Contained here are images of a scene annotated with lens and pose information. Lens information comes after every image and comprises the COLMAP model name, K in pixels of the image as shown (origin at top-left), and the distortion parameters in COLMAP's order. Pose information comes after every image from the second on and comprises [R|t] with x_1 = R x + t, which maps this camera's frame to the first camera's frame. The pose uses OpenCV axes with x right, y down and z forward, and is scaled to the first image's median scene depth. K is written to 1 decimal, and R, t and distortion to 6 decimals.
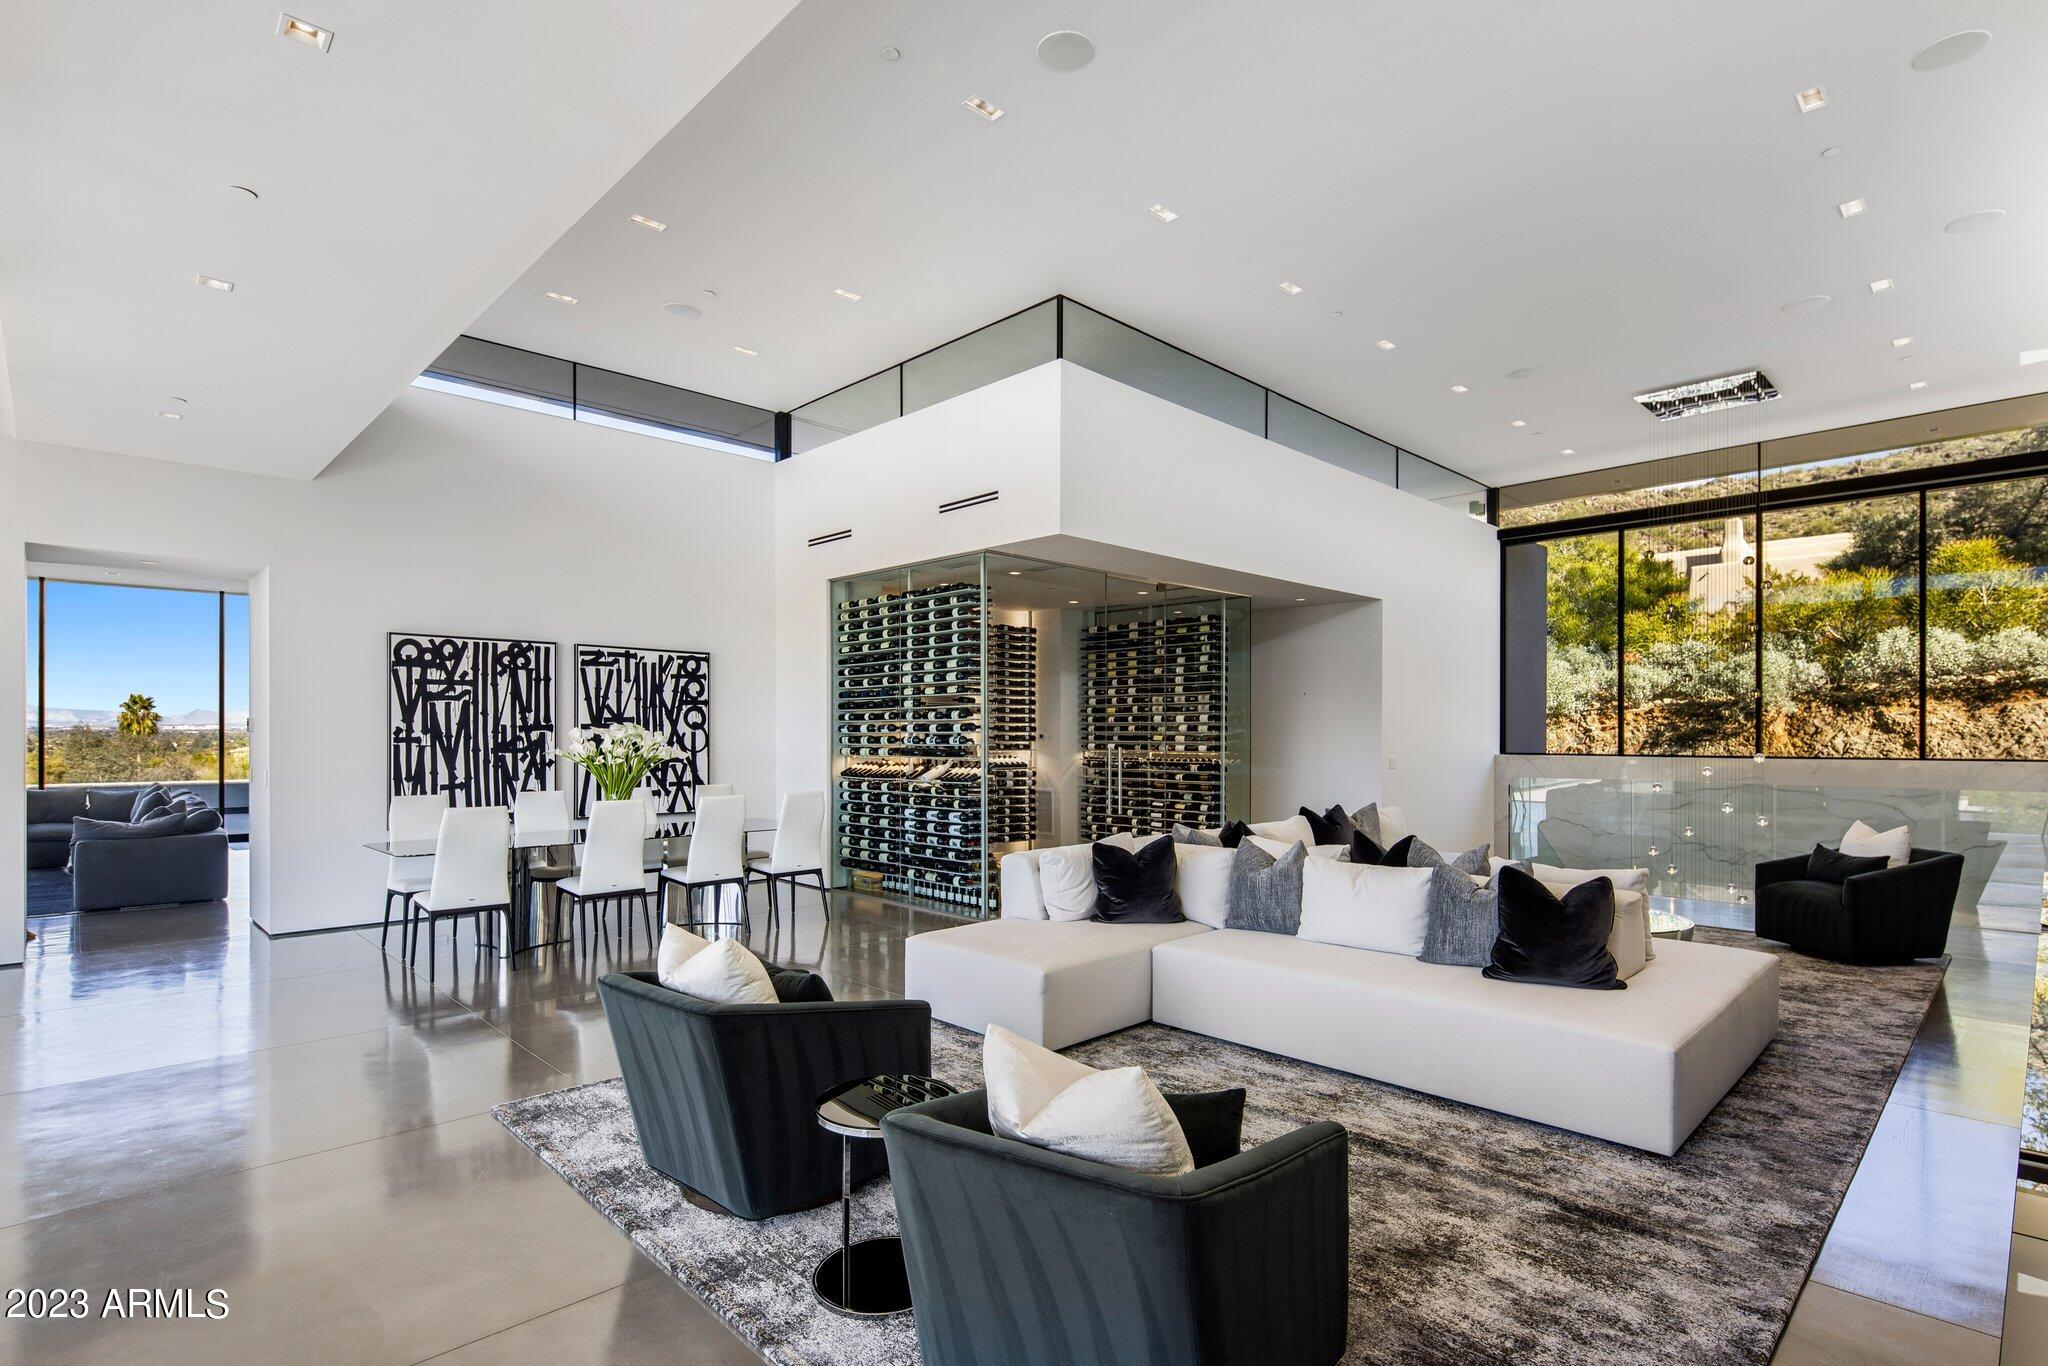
lens RADIAL K [[985.9, 0, 1048.5], [0, 985.9, 740.6], [0, 0, 1]] dist [0.011532, -0.007007]
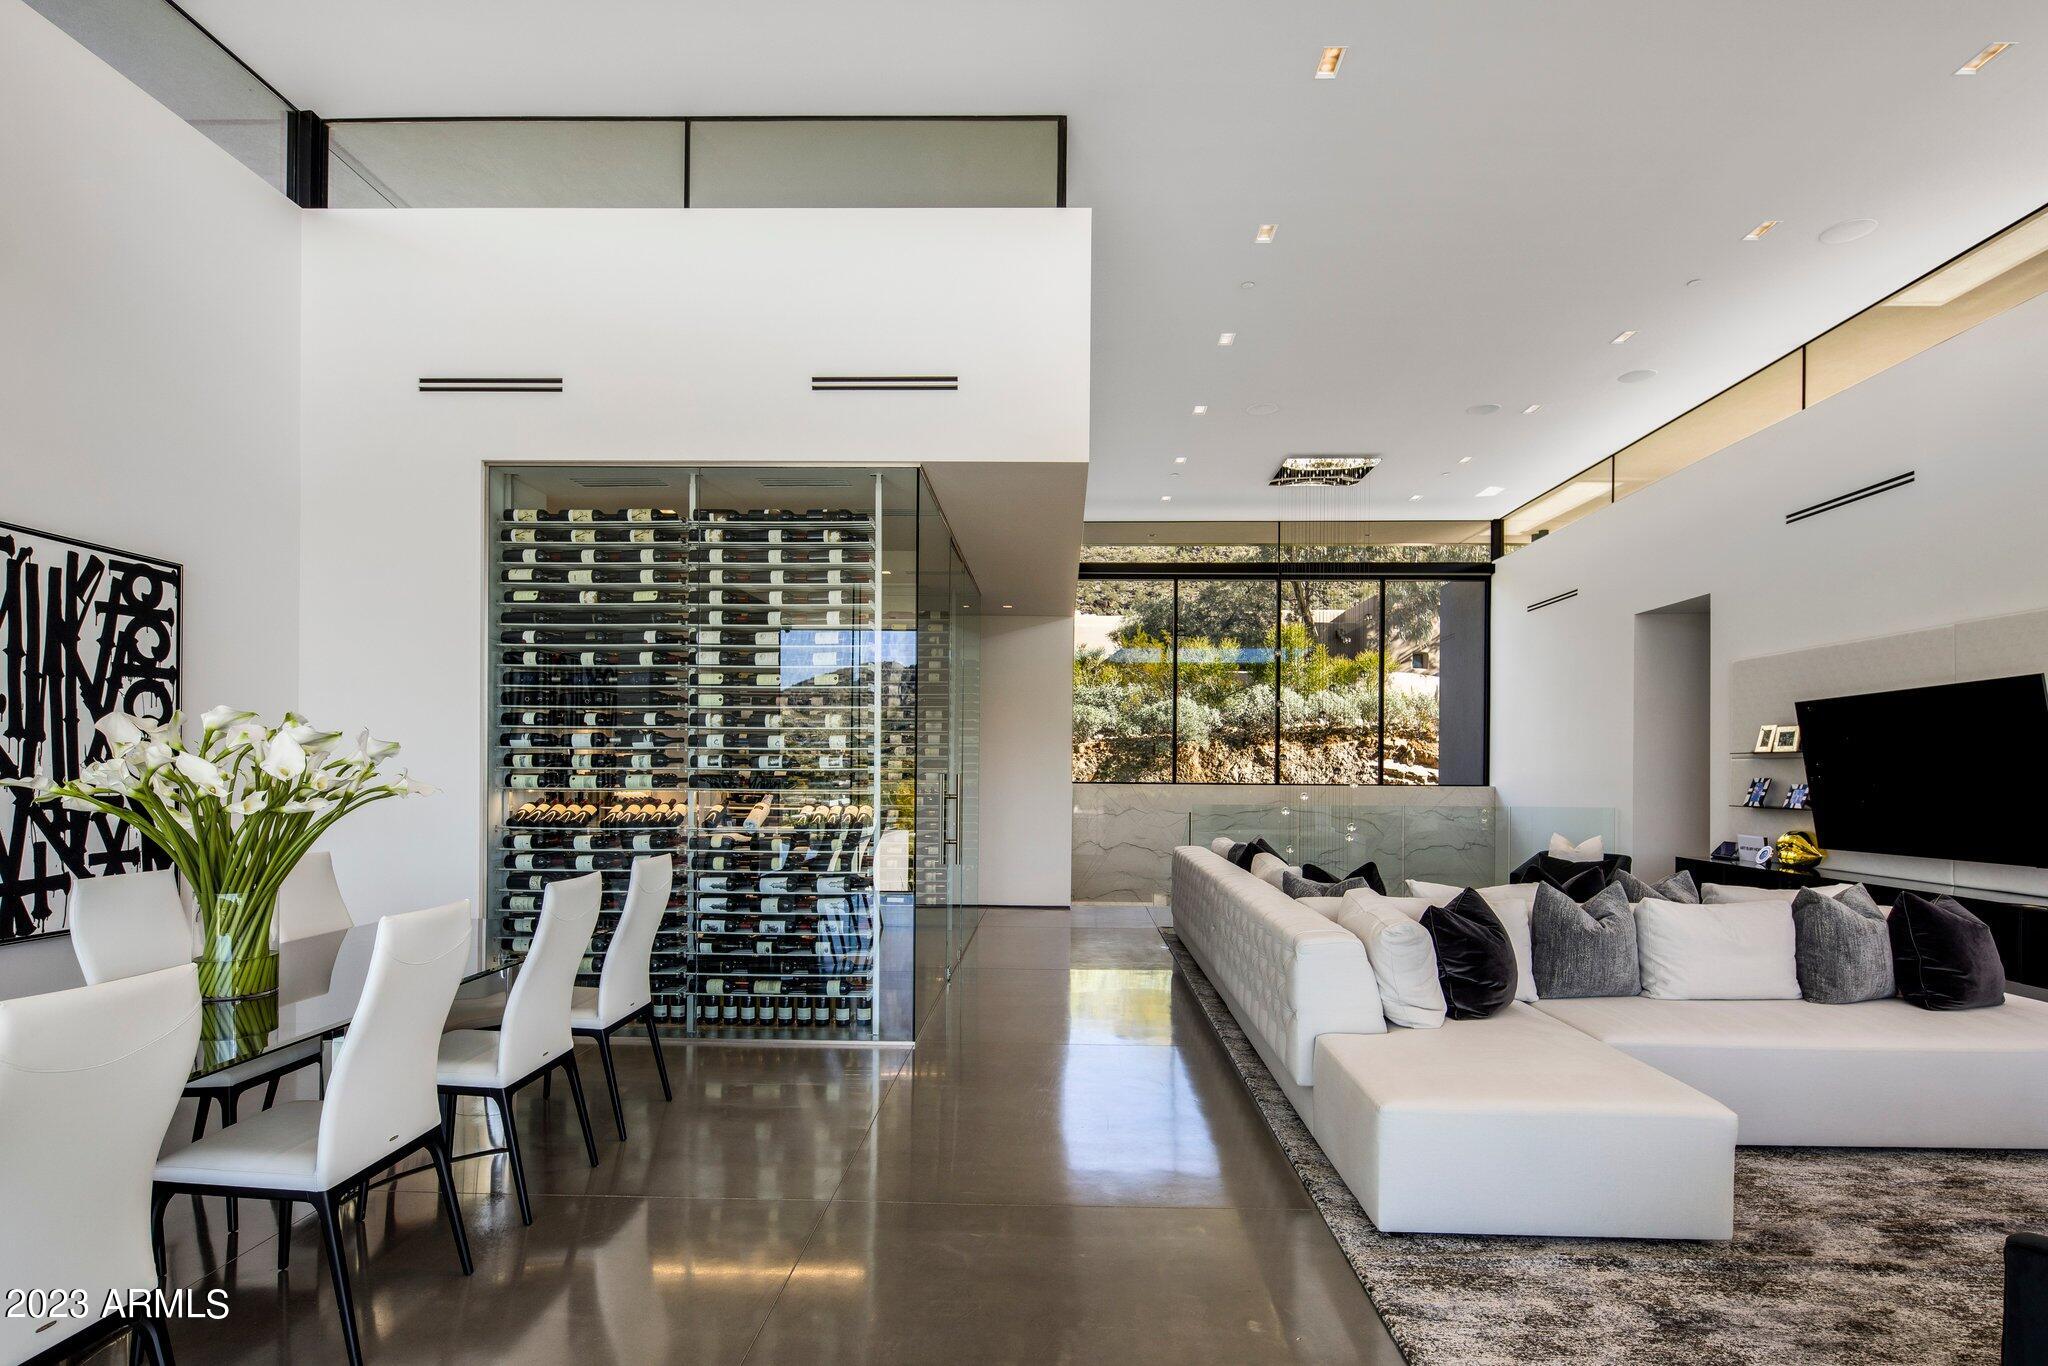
lens RADIAL K [[985.9, 0, 1039.5], [0, 985.9, 772.9], [0, 0, 1]] dist [0.011532, -0.007007]
pose [[0.725316, 0.003023, 0.688410, -0.376648], [-0.003702, 0.999993, -0.000491, 0.005680], [-0.688406, -0.002193, 0.725322, 0.403185]]
